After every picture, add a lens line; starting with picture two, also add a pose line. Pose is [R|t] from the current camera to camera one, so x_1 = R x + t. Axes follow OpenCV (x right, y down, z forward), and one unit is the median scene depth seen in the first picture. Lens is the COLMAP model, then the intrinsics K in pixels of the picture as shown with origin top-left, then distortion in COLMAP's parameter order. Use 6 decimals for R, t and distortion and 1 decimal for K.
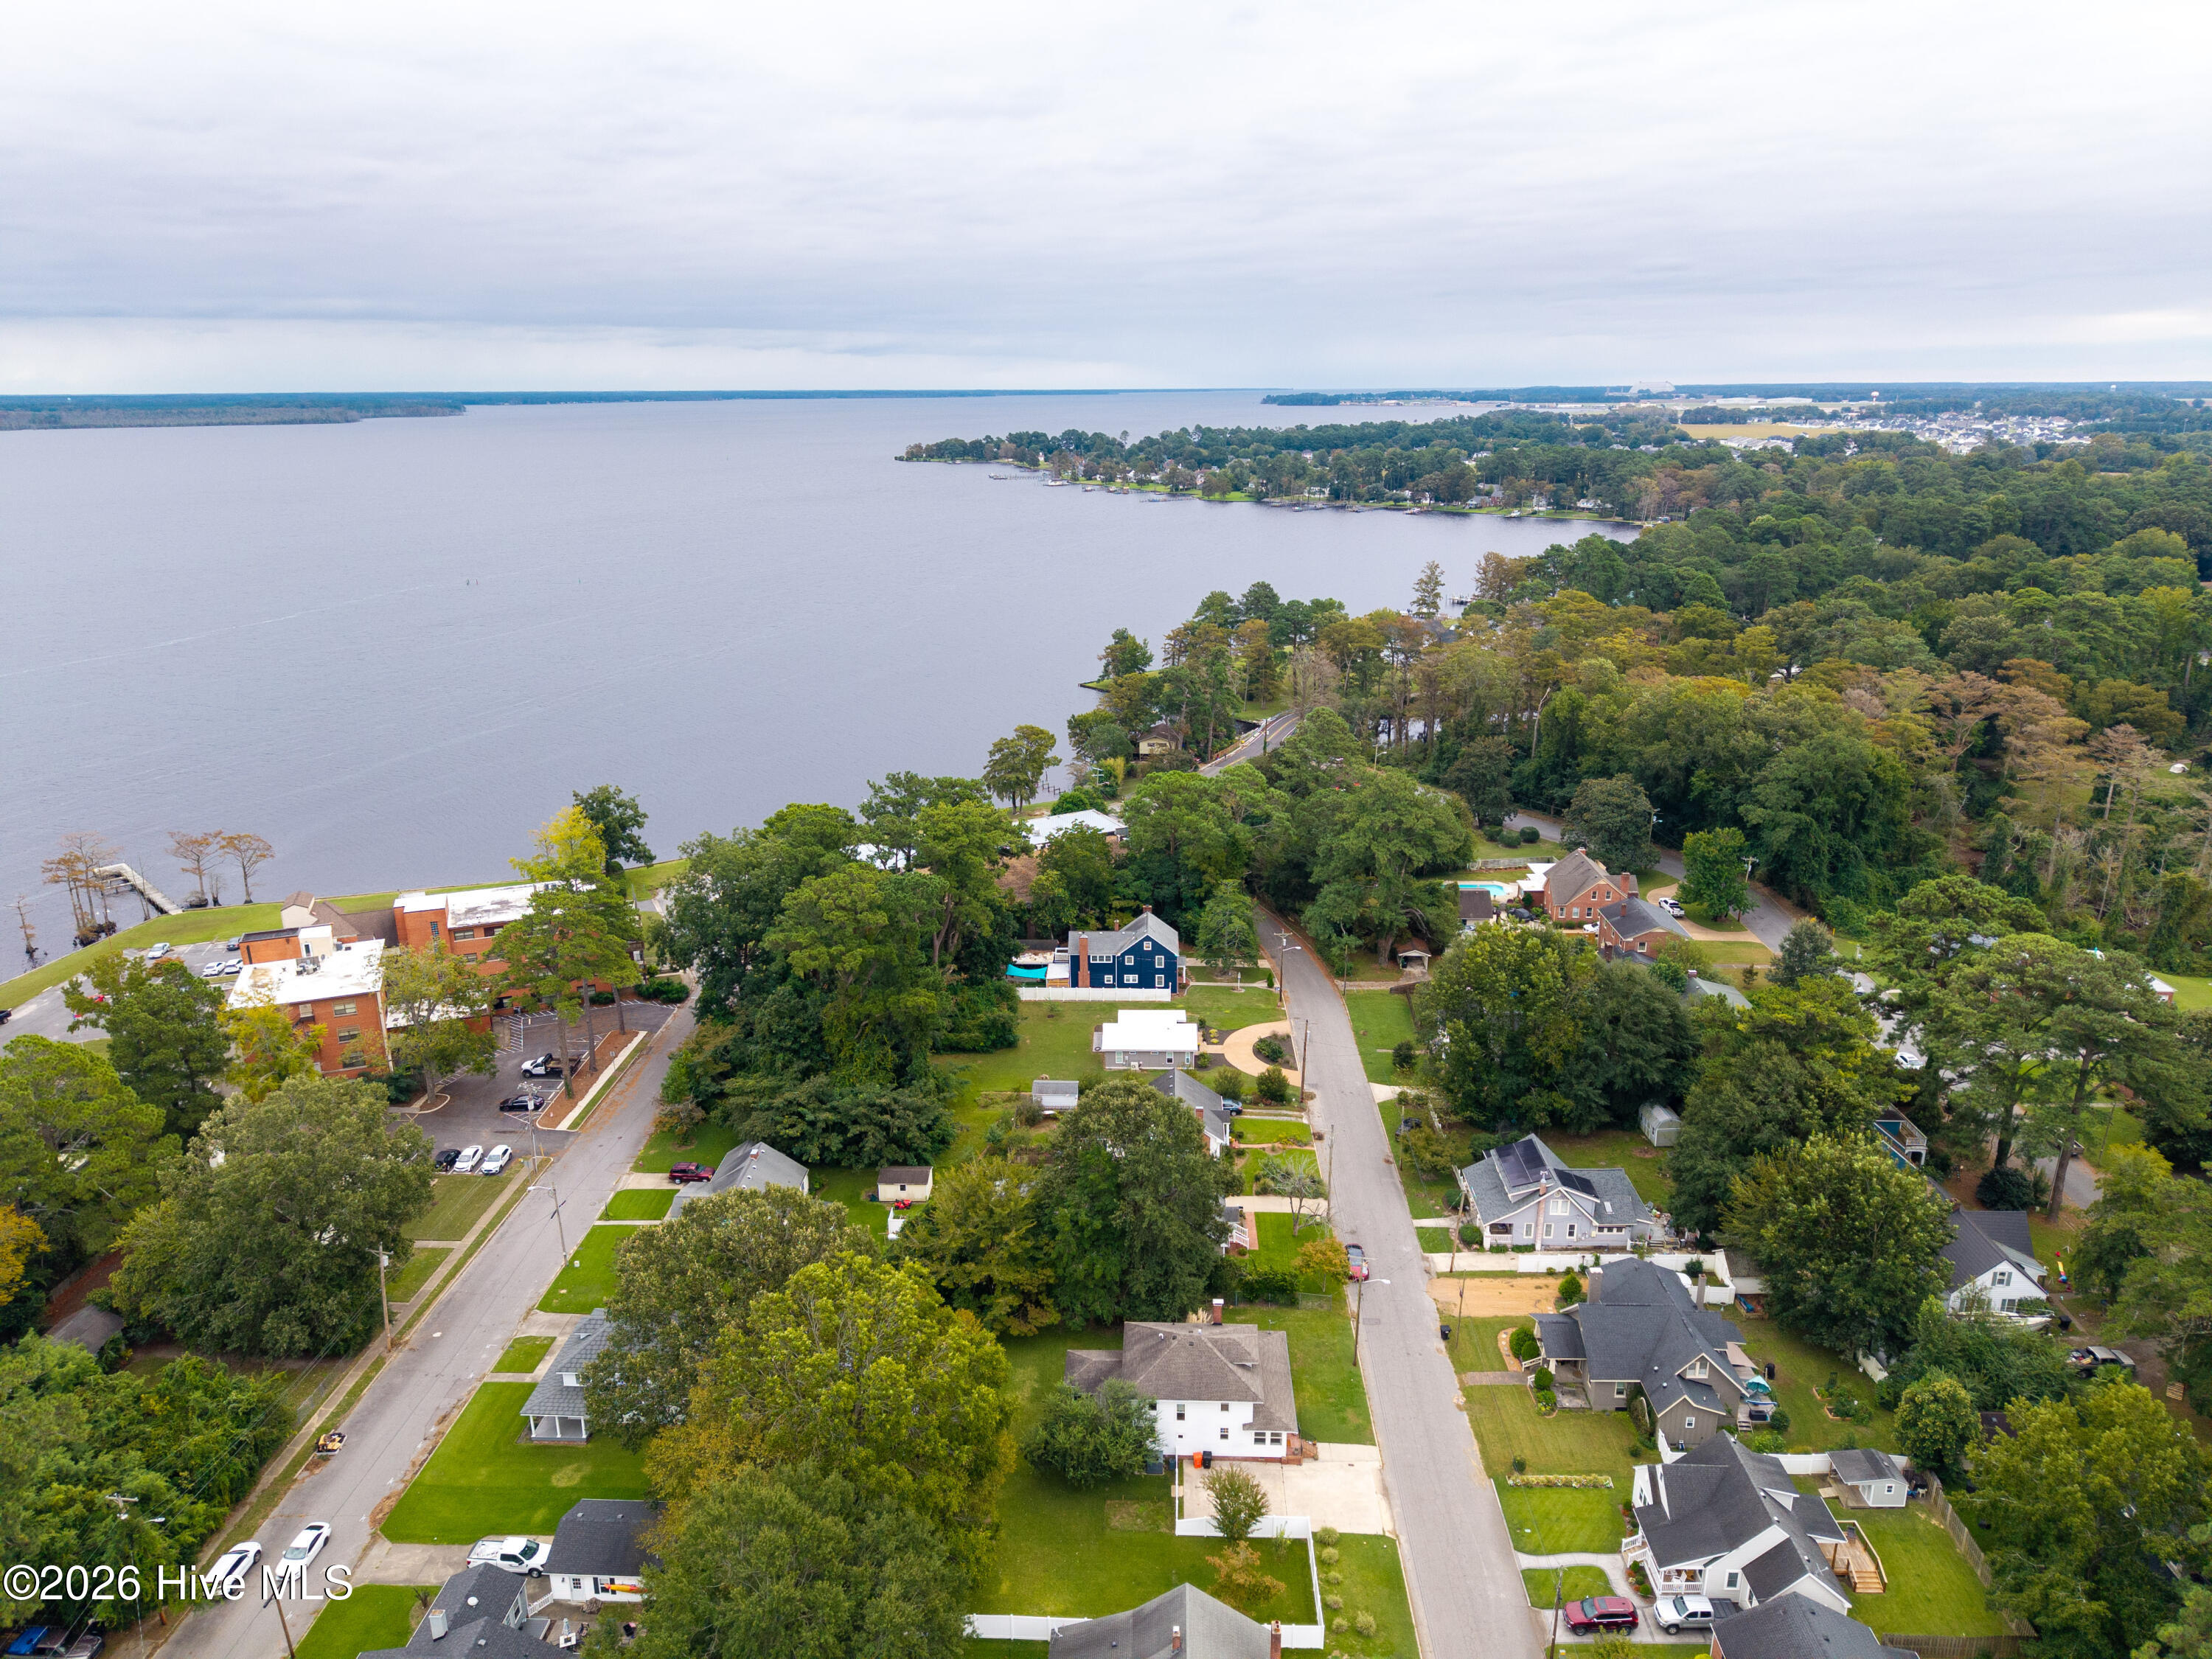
lens RADIAL K [[1485.6, 0, 1106.0], [0, 1485.6, 829.5], [0, 0, 1]] dist [0.080338, -0.067251]
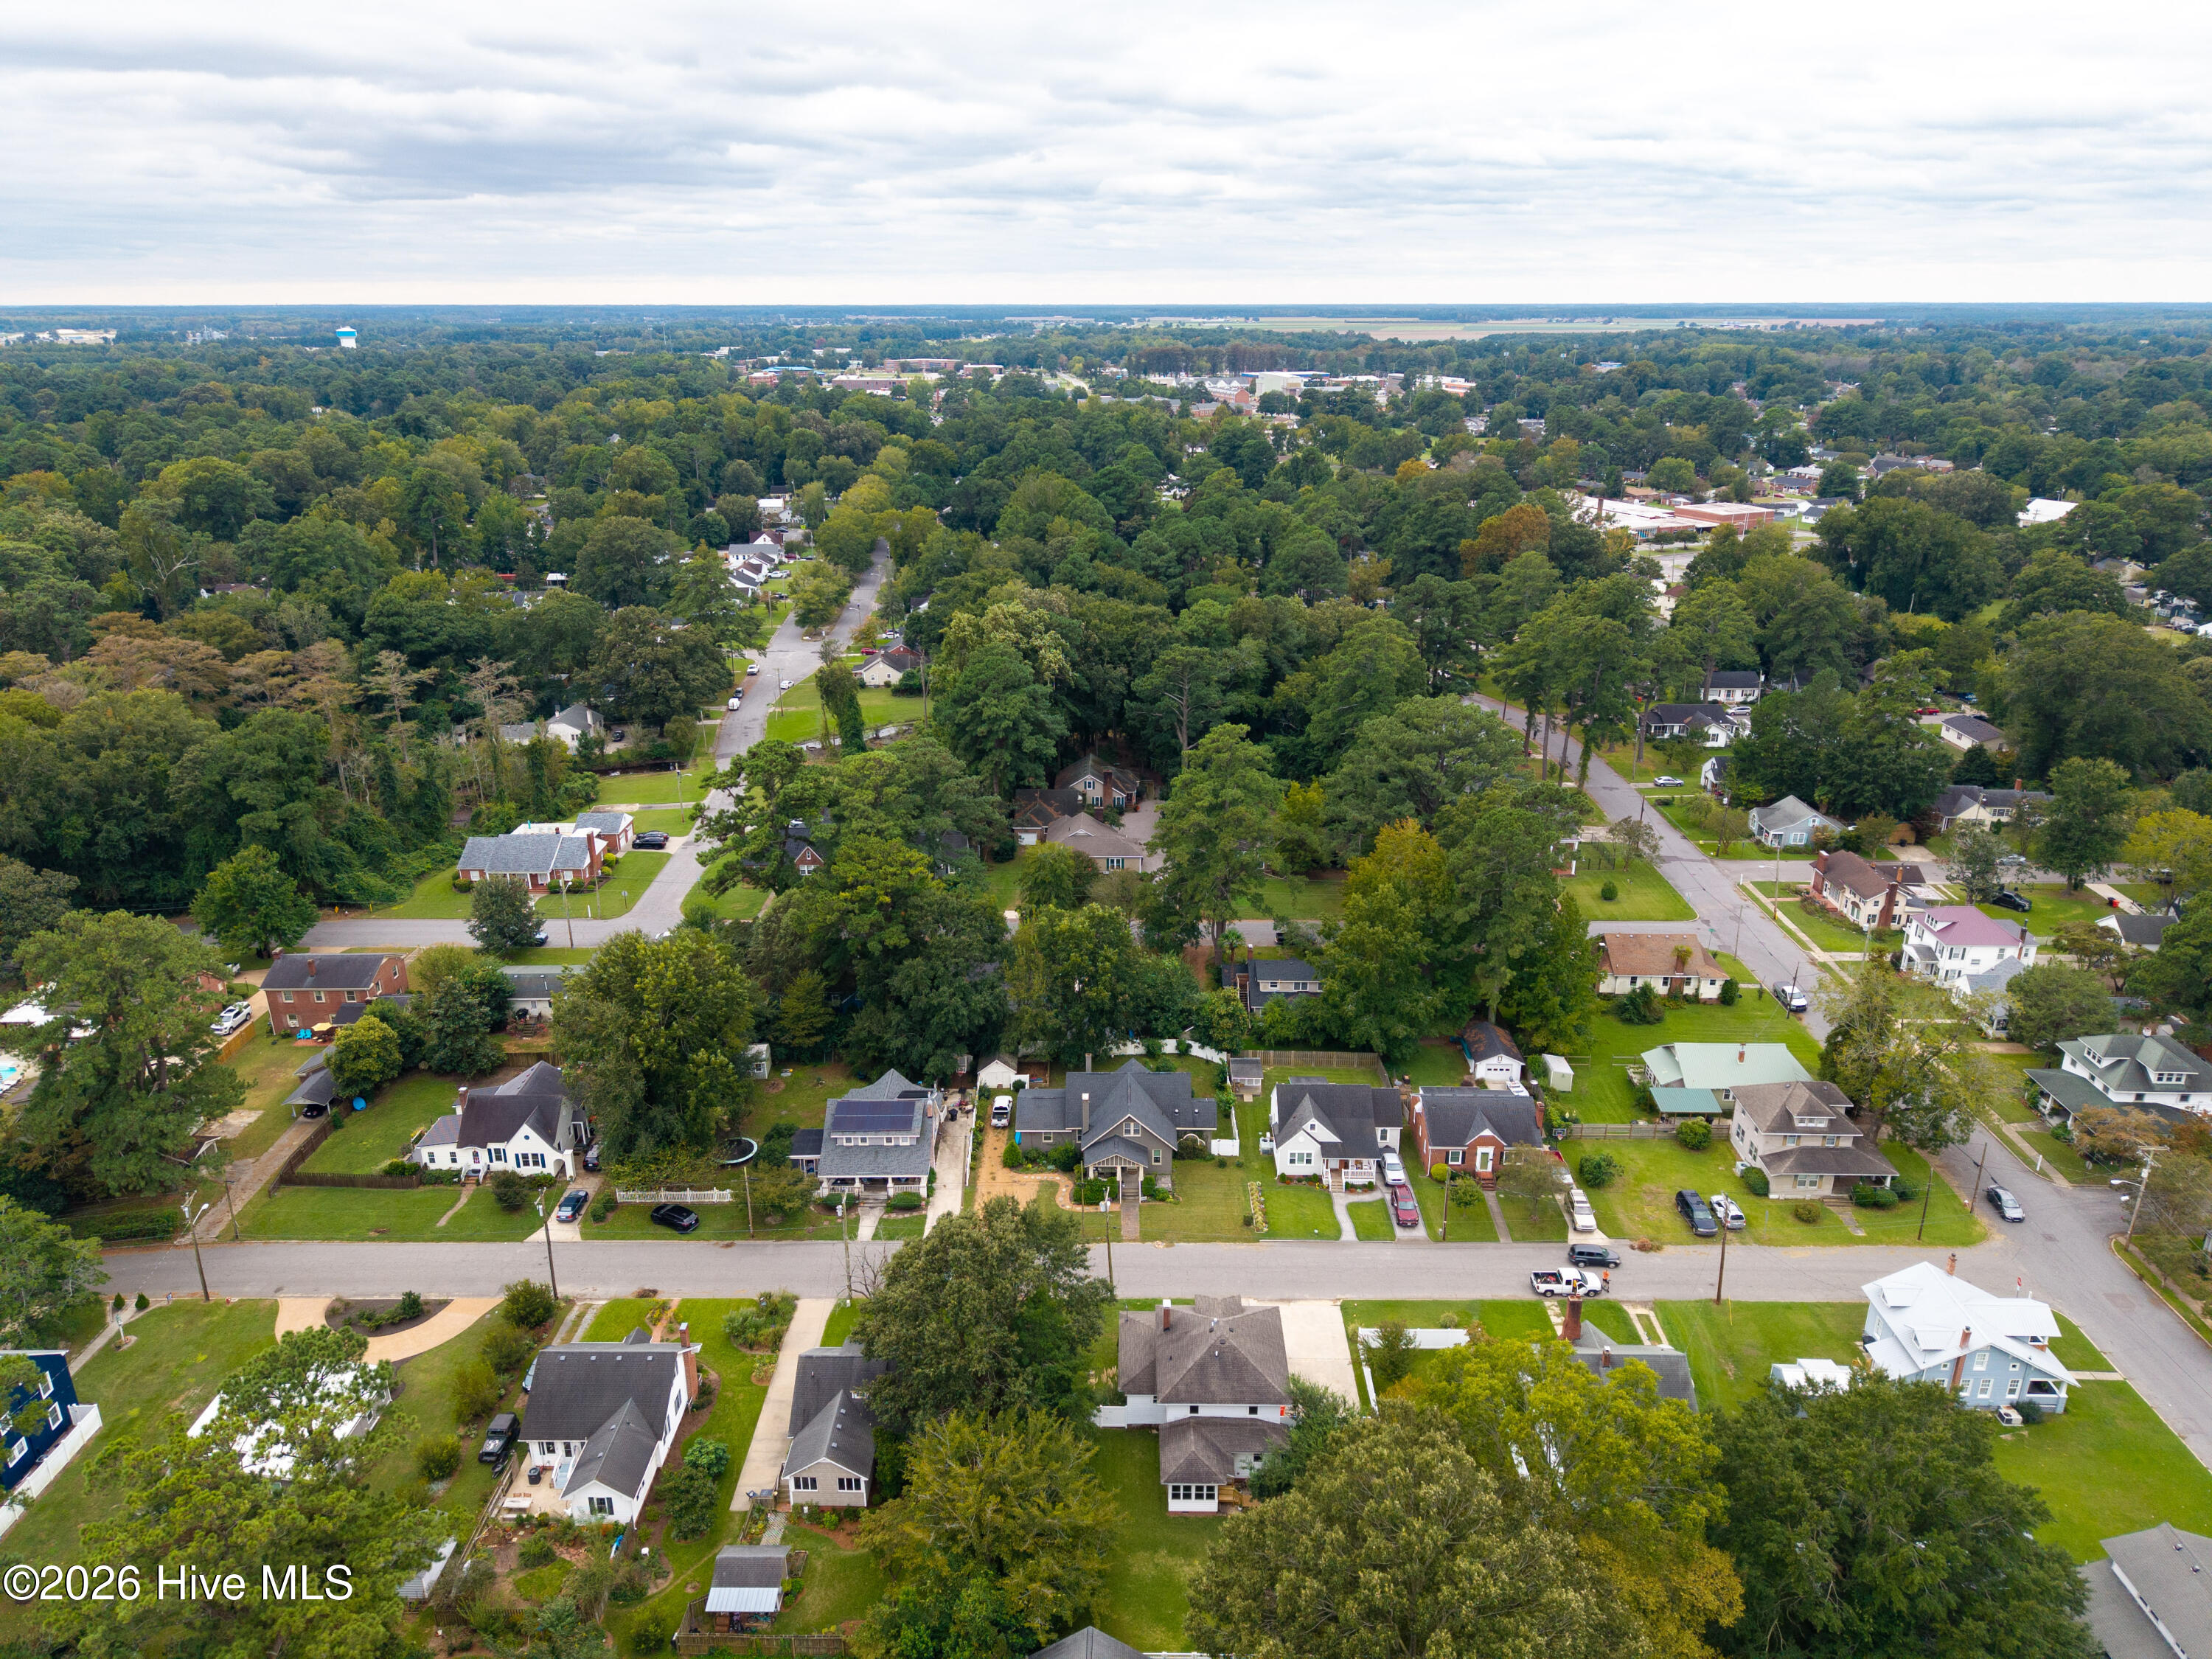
lens RADIAL K [[1469.6, 0, 1106.0], [0, 1469.6, 829.5], [0, 0, 1]] dist [0.039647, -0.050907]
pose [[-0.026868, -0.338672, 0.940521, -0.410260], [0.285233, 0.899149, 0.331923, -0.162608], [-0.958081, 0.277186, 0.072442, 0.519492]]
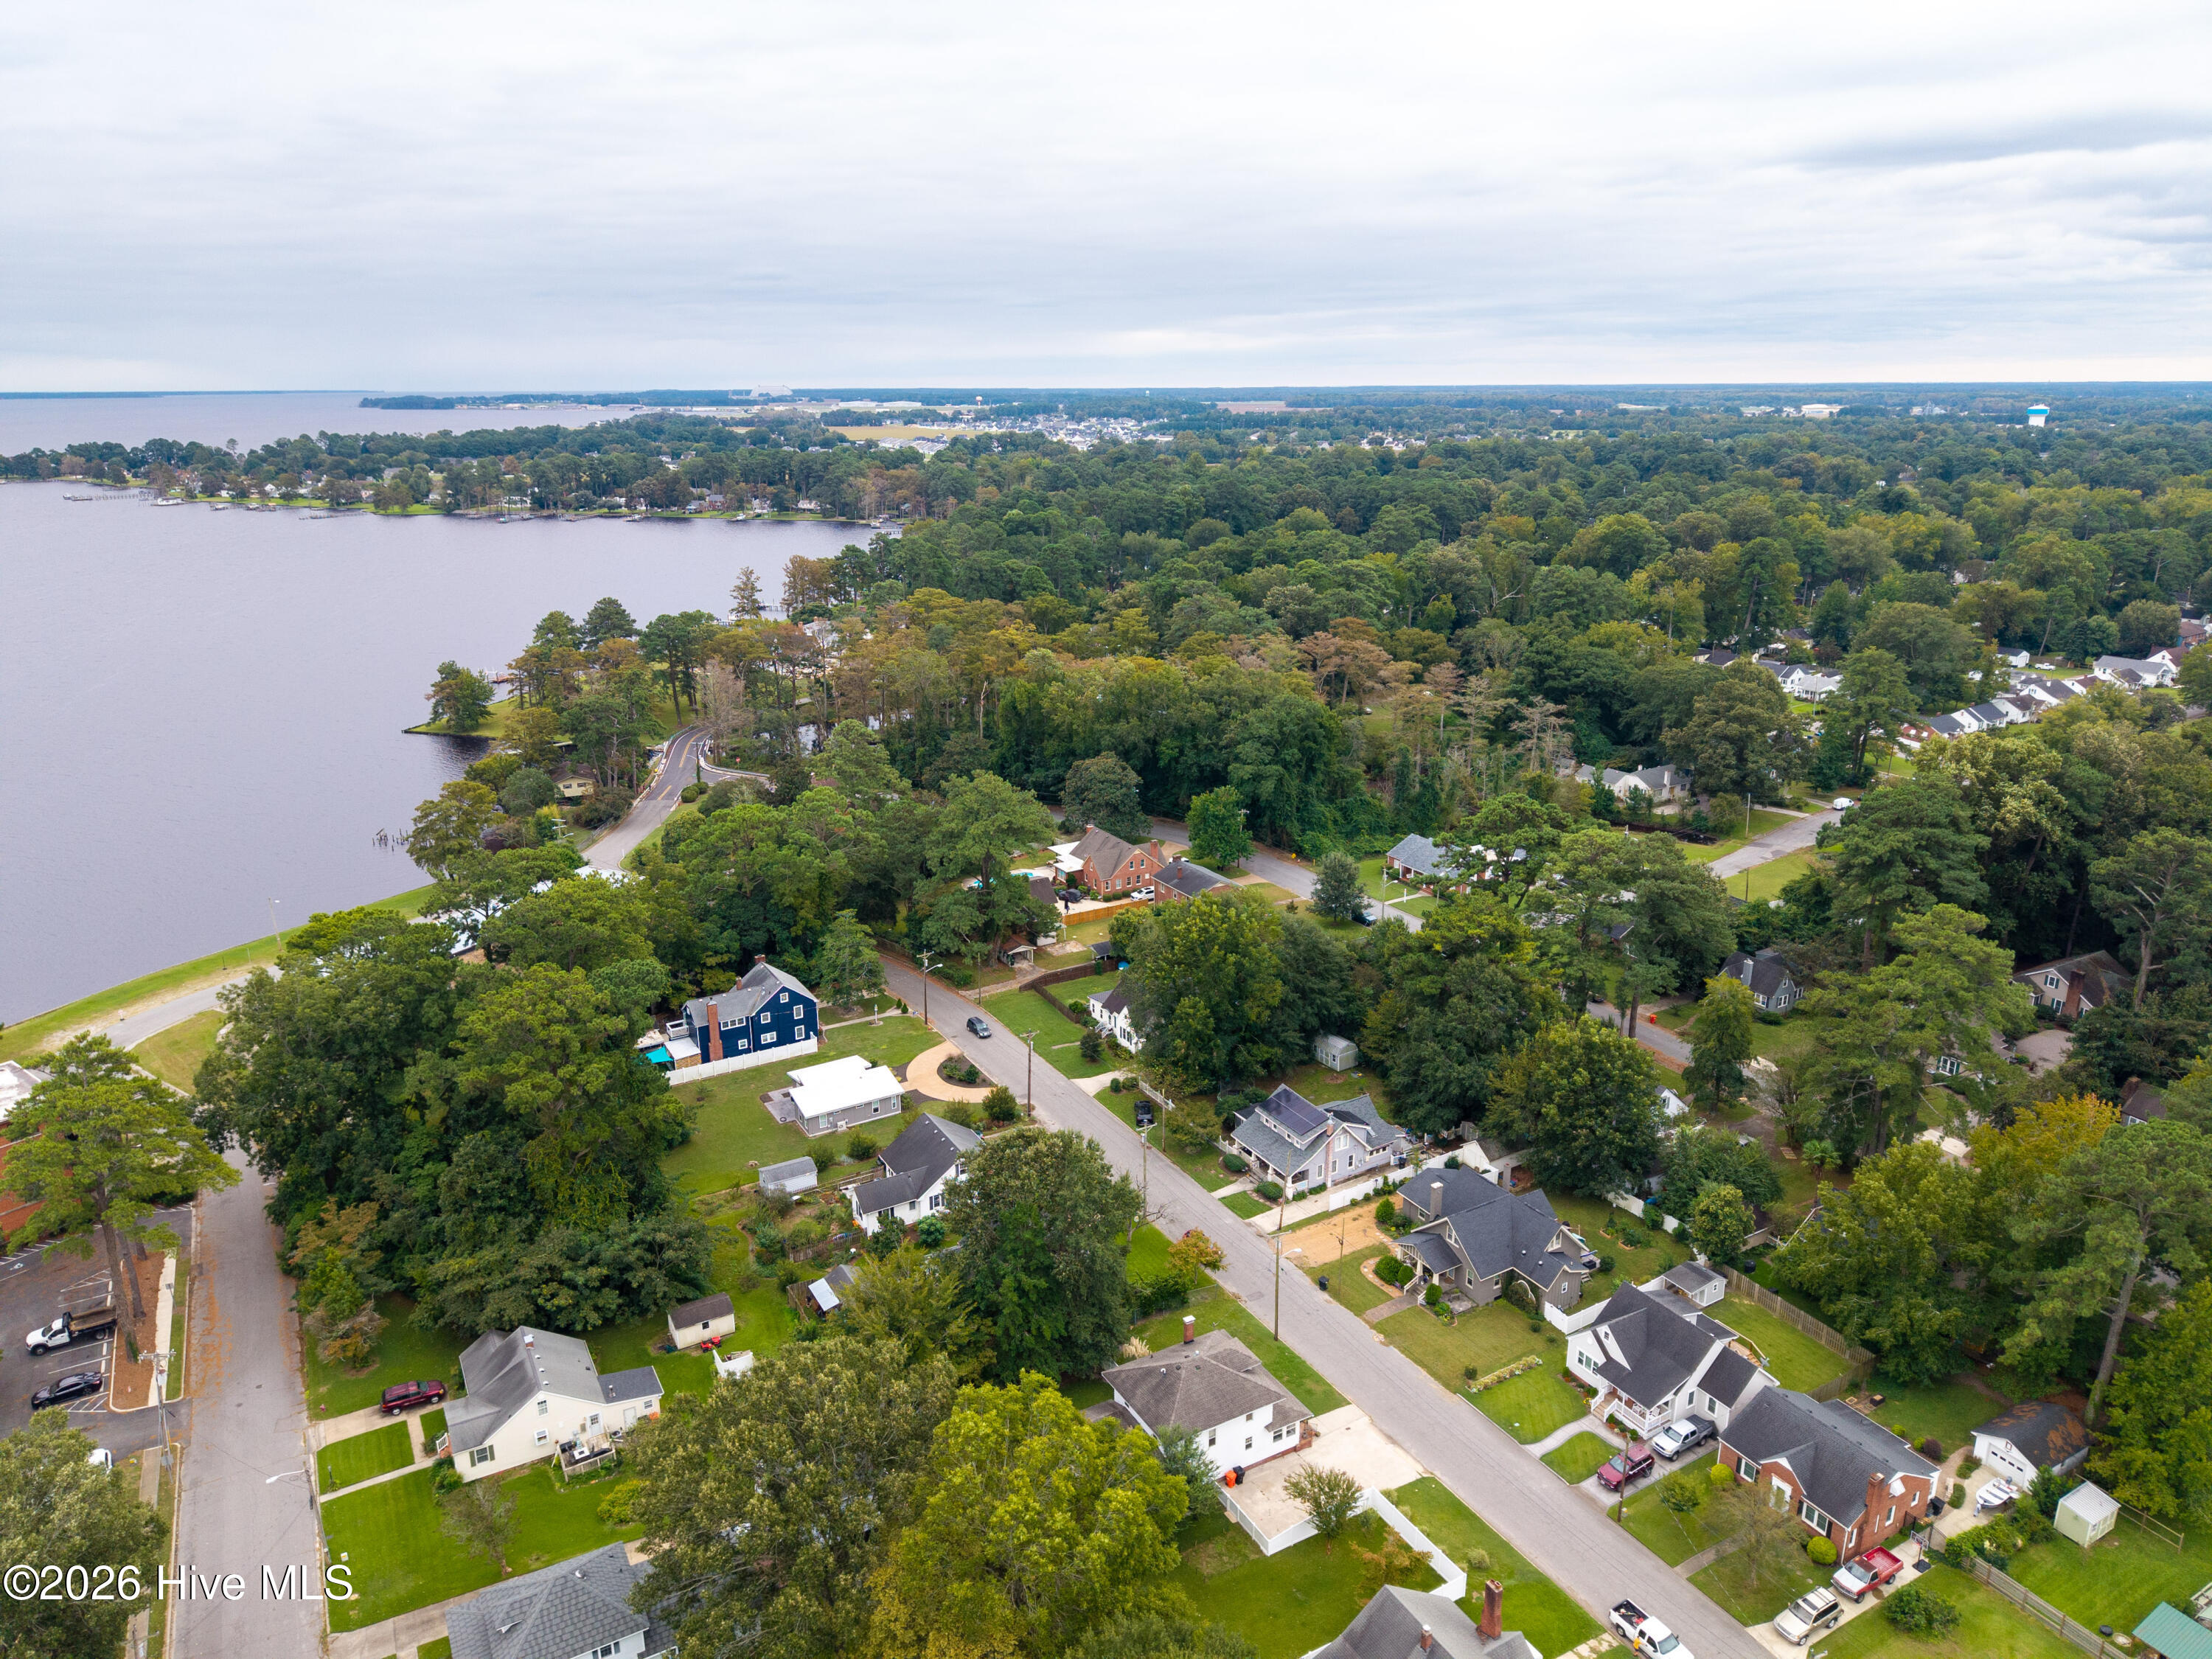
lens RADIAL K [[1490.0, 0, 1106.0], [0, 1490.0, 829.5], [0, 0, 1]] dist [0.059165, -0.053543]
pose [[0.852483, -0.153282, 0.499777, -0.243909], [0.154156, 0.987243, 0.039840, -0.030251], [-0.499508, 0.043081, 0.865237, 0.092957]]
